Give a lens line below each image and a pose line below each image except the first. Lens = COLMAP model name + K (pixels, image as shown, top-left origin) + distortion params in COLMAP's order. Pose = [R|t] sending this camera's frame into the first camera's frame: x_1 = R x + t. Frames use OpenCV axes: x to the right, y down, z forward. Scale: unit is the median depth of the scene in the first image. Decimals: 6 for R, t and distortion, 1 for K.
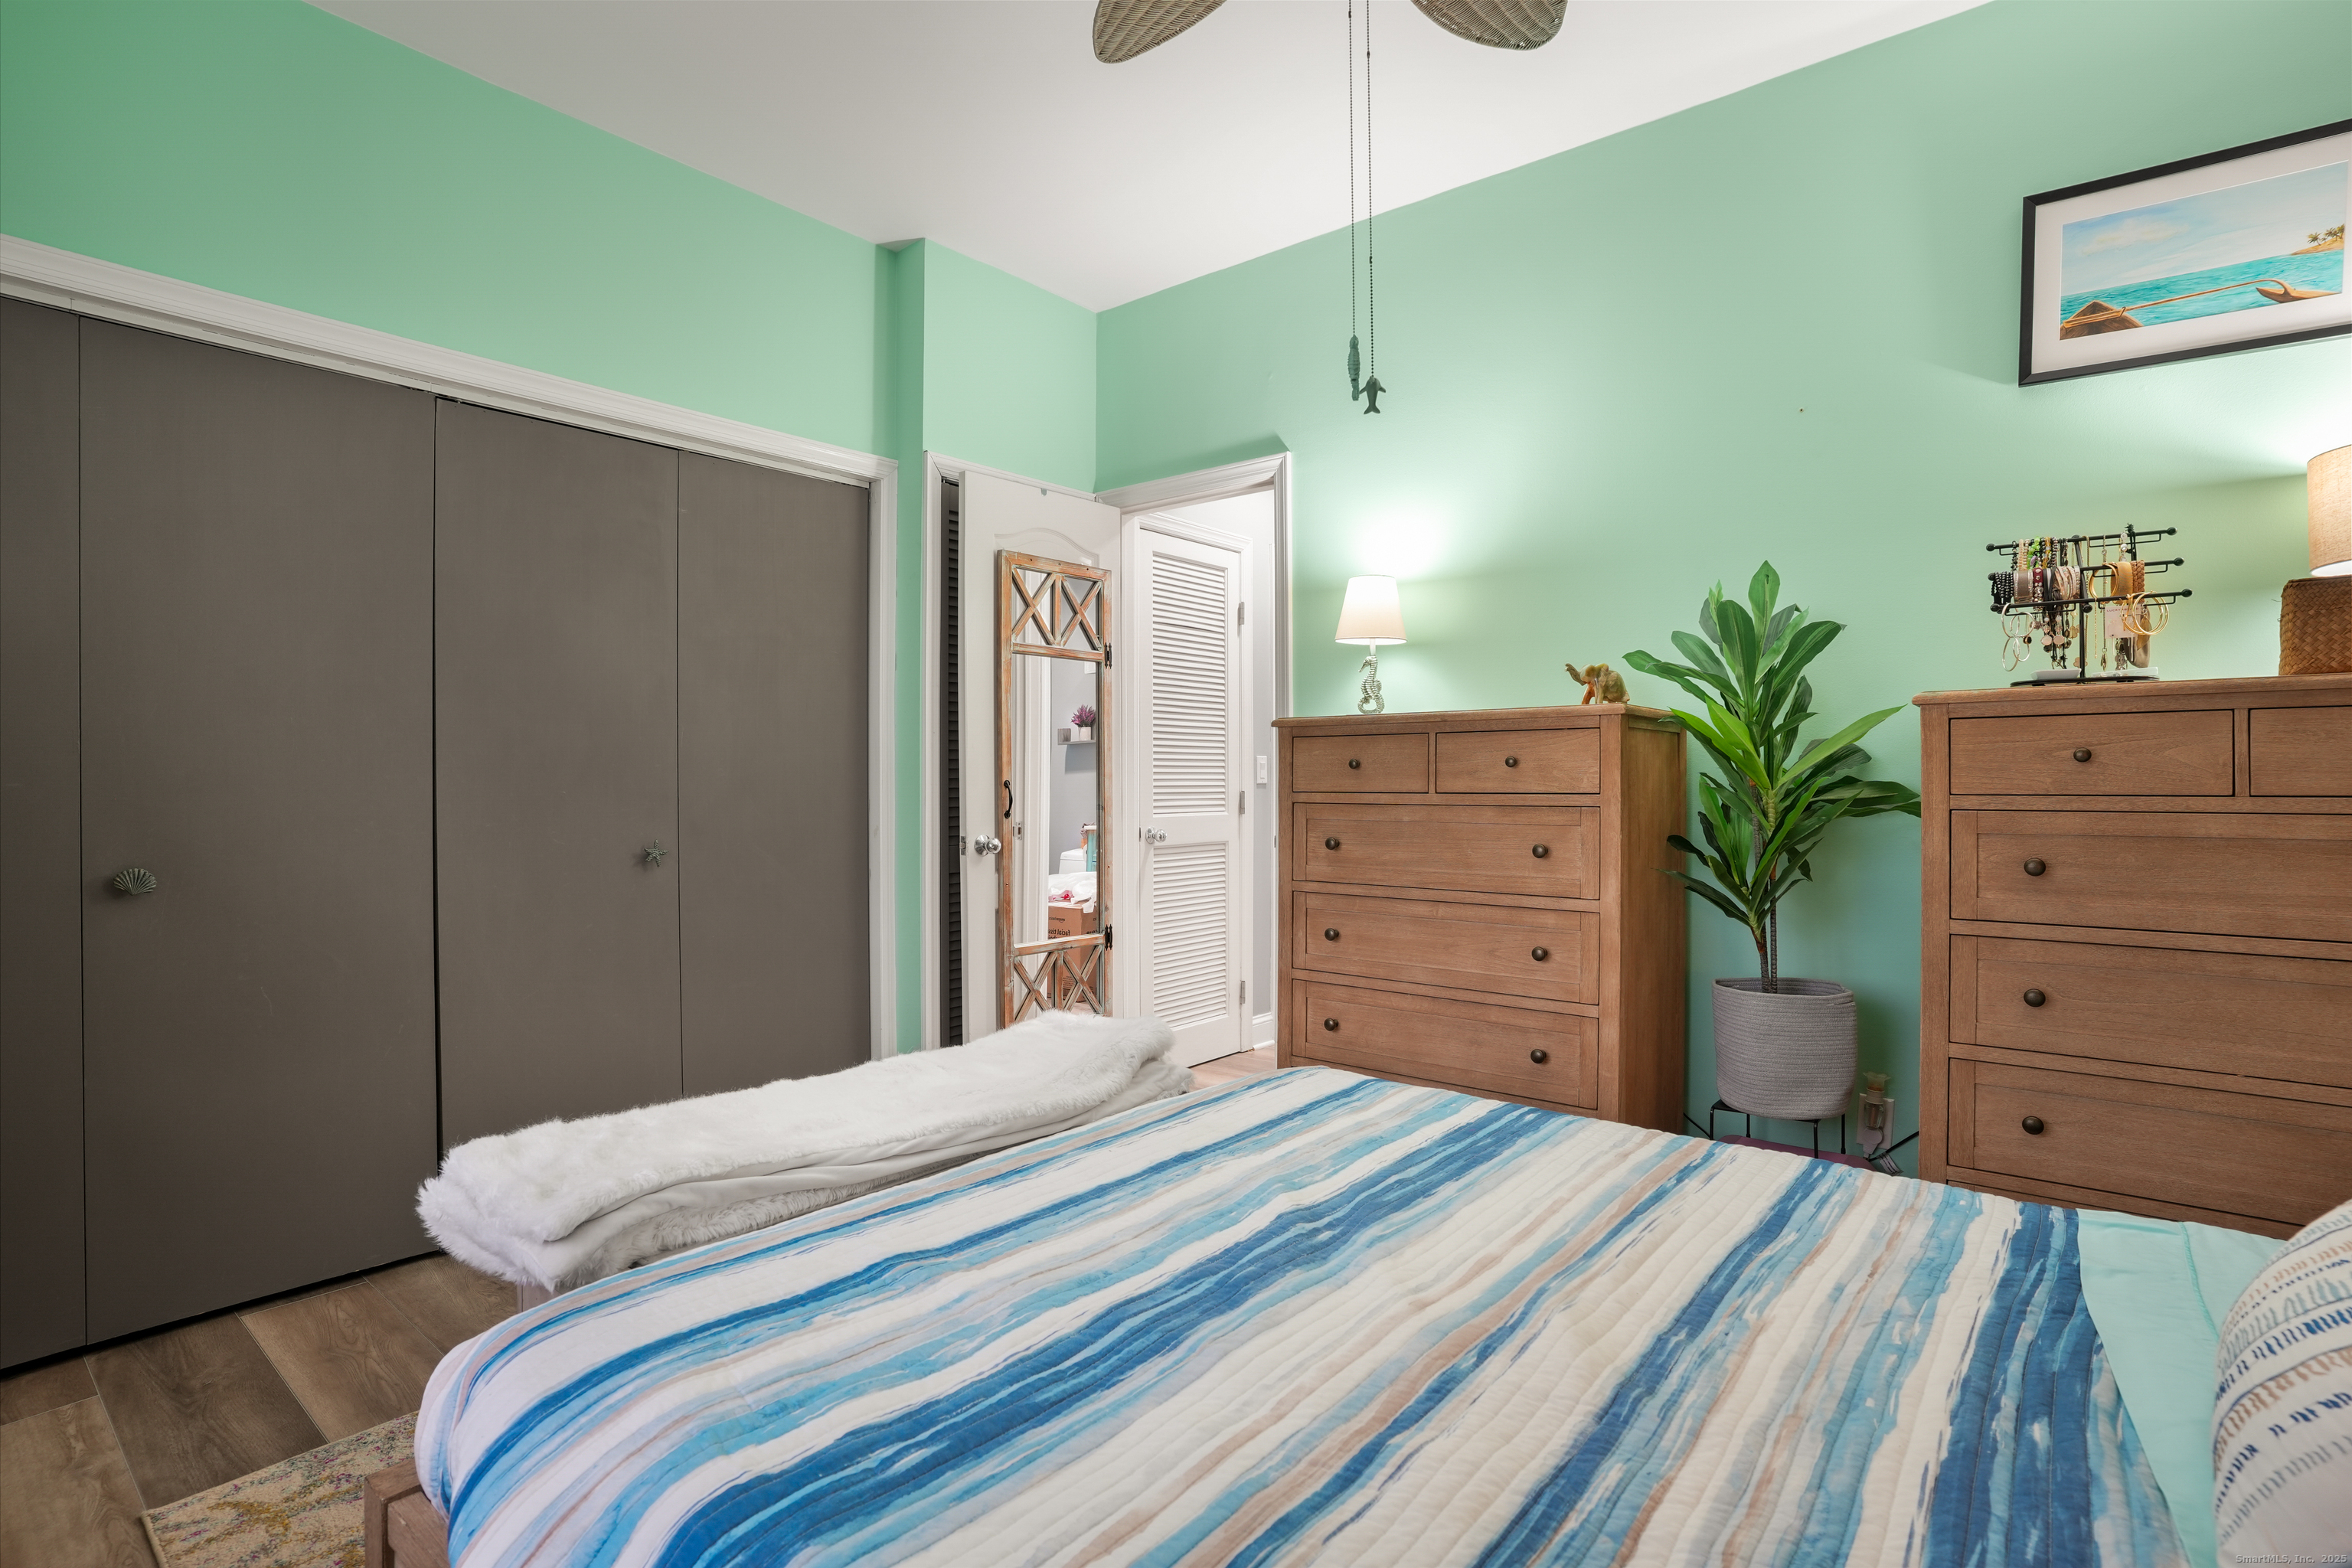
lens RADIAL K [[1193.6, 0, 1176.0], [0, 1193.6, 784.0], [0, 0, 1]] dist [-0.002587, 0.000461]
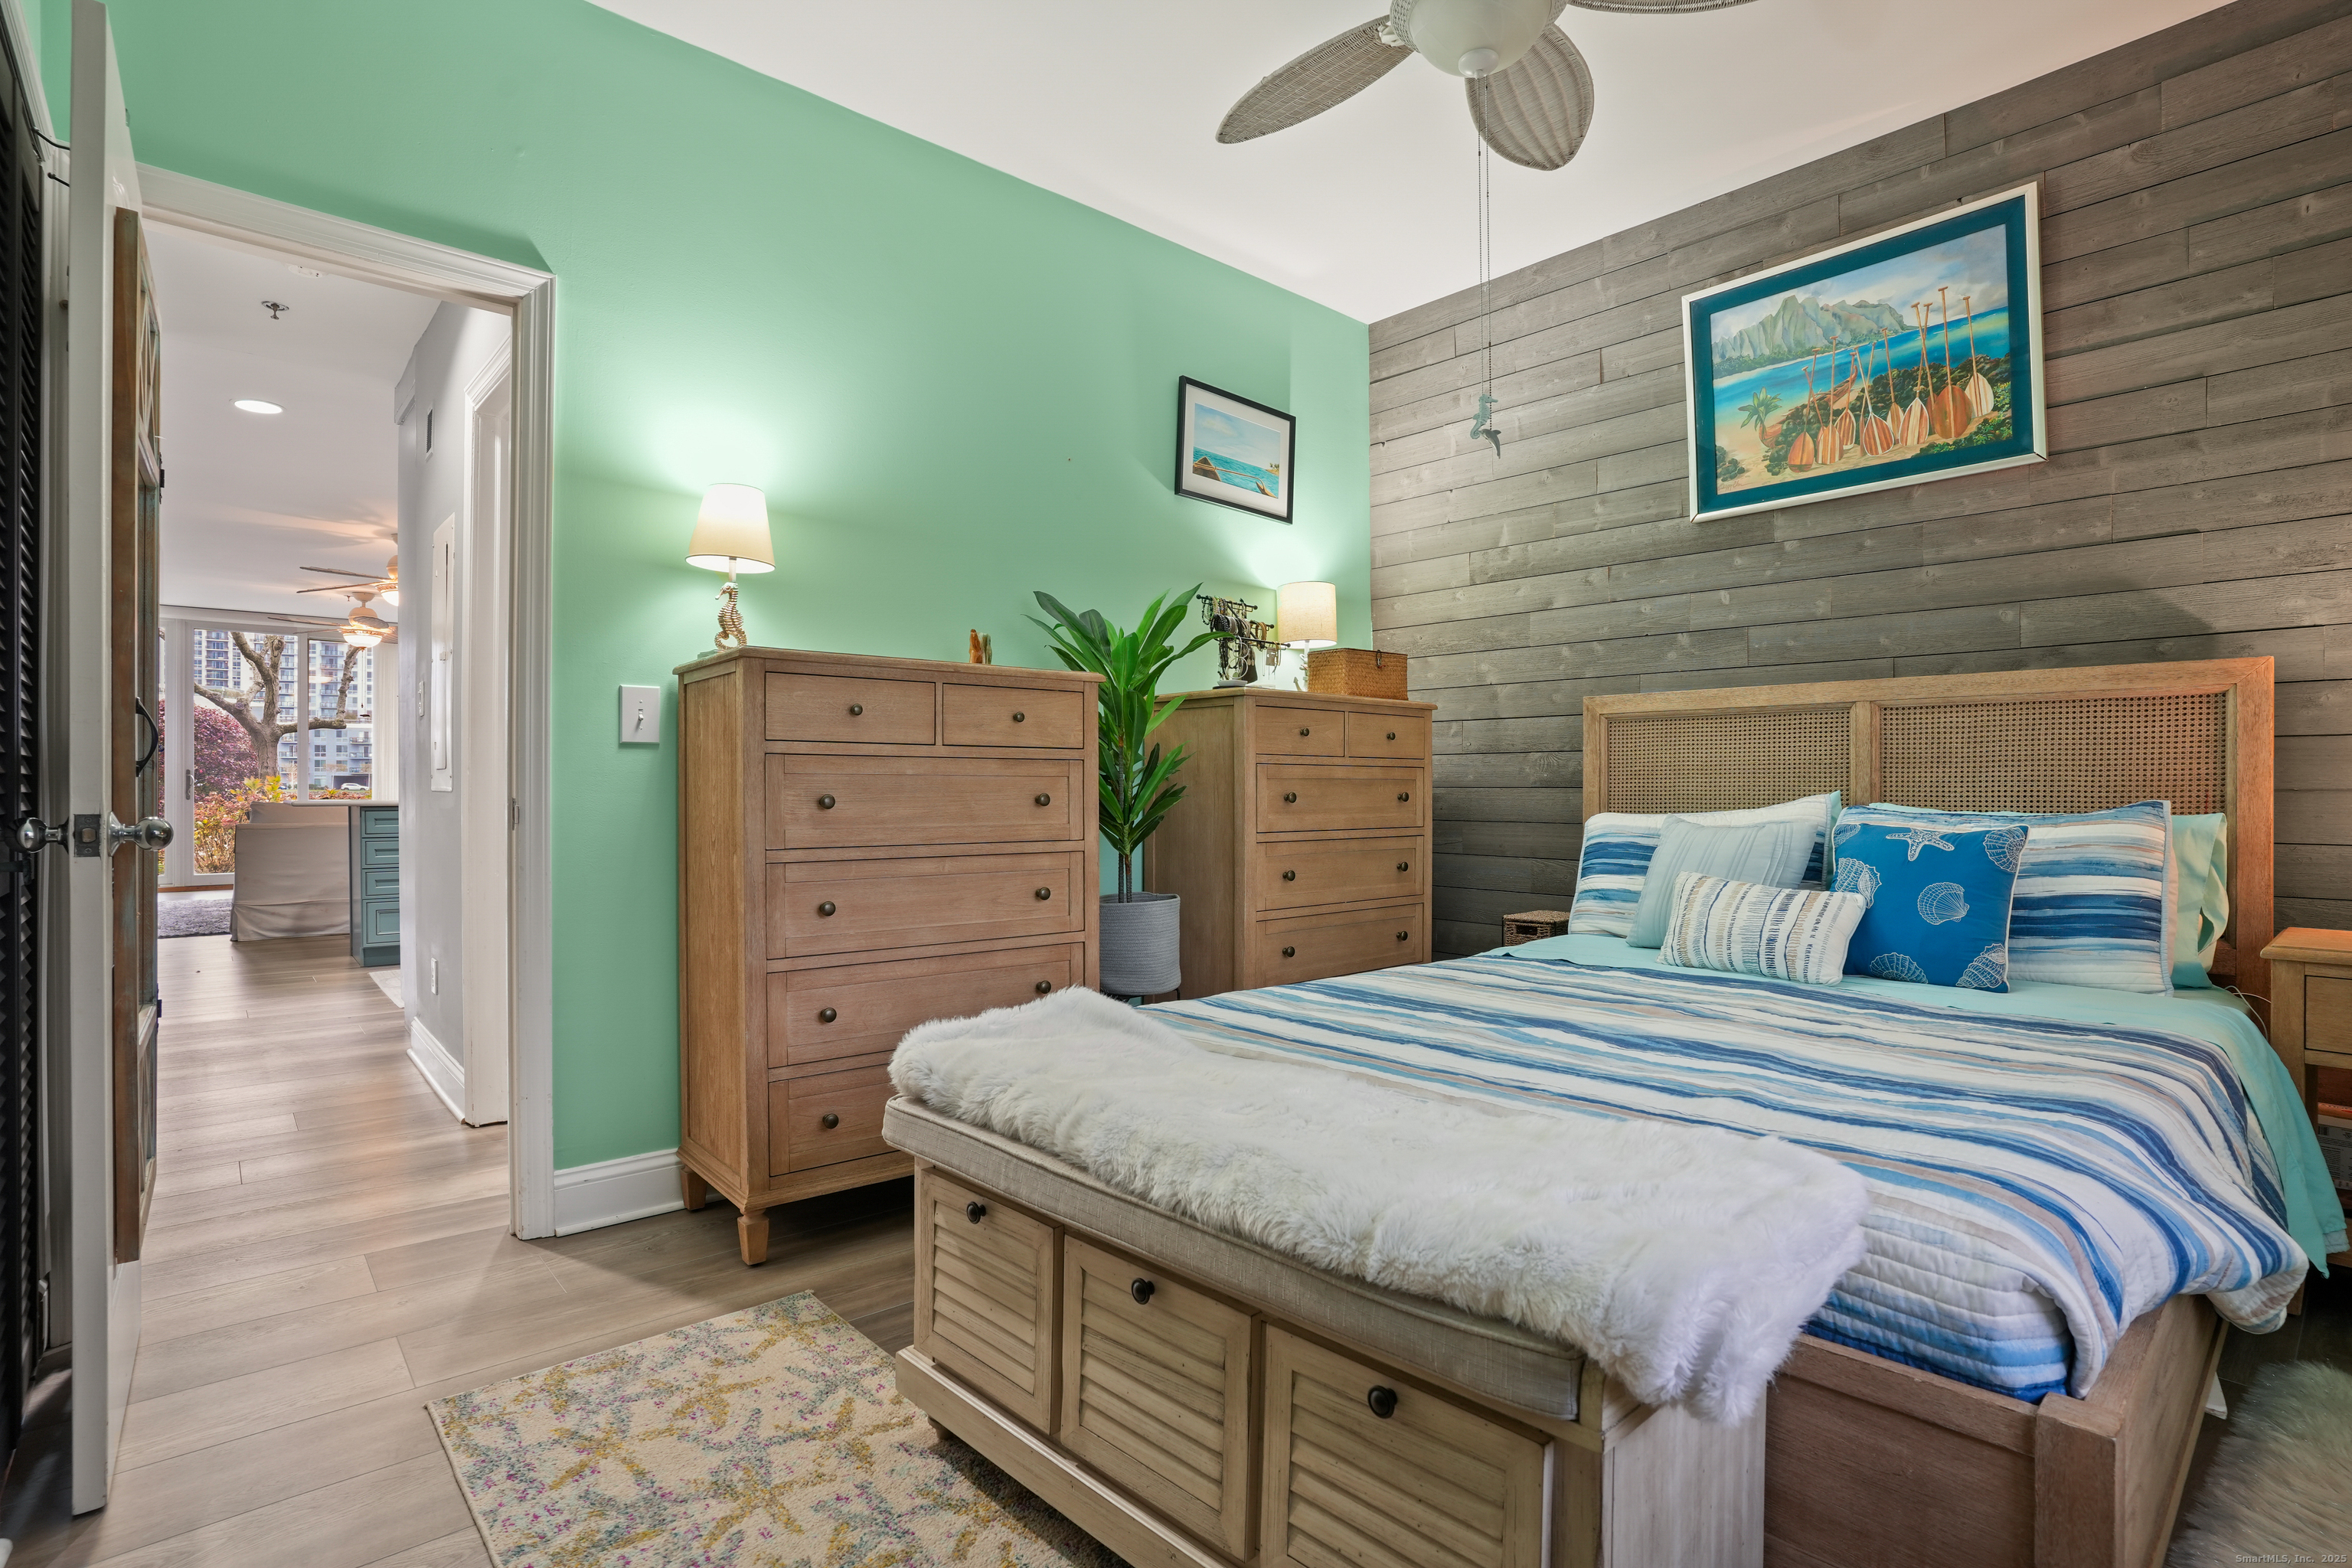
lens RADIAL K [[1193.6, 0, 1176.0], [0, 1193.6, 784.0], [0, 0, 1]] dist [-0.002587, 0.000461]
pose [[0.159705, 0.009346, 0.987121, -0.722571], [0.003042, 0.999946, -0.009960, 0.050345], [-0.987160, 0.004593, 0.159668, 0.668943]]
